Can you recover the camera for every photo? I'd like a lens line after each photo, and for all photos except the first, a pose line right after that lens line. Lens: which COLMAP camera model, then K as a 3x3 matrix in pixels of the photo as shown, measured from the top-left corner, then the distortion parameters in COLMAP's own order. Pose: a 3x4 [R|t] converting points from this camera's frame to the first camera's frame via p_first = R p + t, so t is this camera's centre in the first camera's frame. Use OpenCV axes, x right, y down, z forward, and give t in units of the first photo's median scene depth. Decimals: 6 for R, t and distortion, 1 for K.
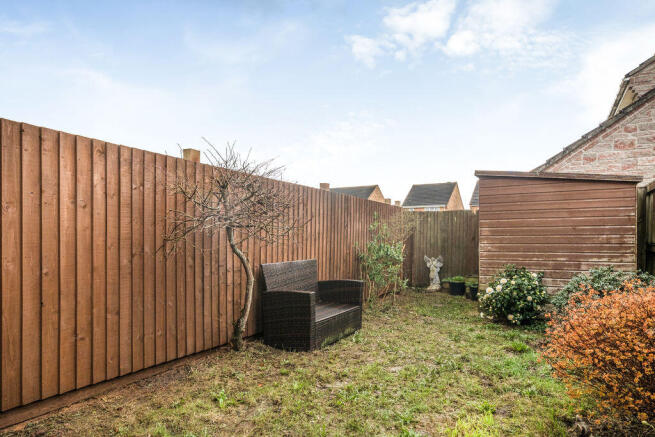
lens RADIAL K [[385.2, 0, 330.2], [0, 385.2, 244.2], [0, 0, 1]] dist [-0.005371, 0.001248]
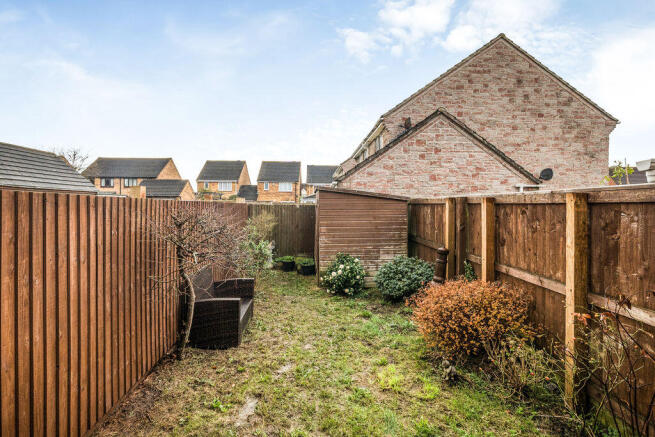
lens RADIAL K [[339.2, 0, 327.4], [0, 339.2, 213.1], [0, 0, 1]] dist [-0.005600, 0.000124]
pose [[0.843390, -0.009609, 0.537216, -0.316112], [0.008204, 0.999954, 0.005007, -0.125721], [-0.537239, 0.000185, 0.843430, -0.067915]]
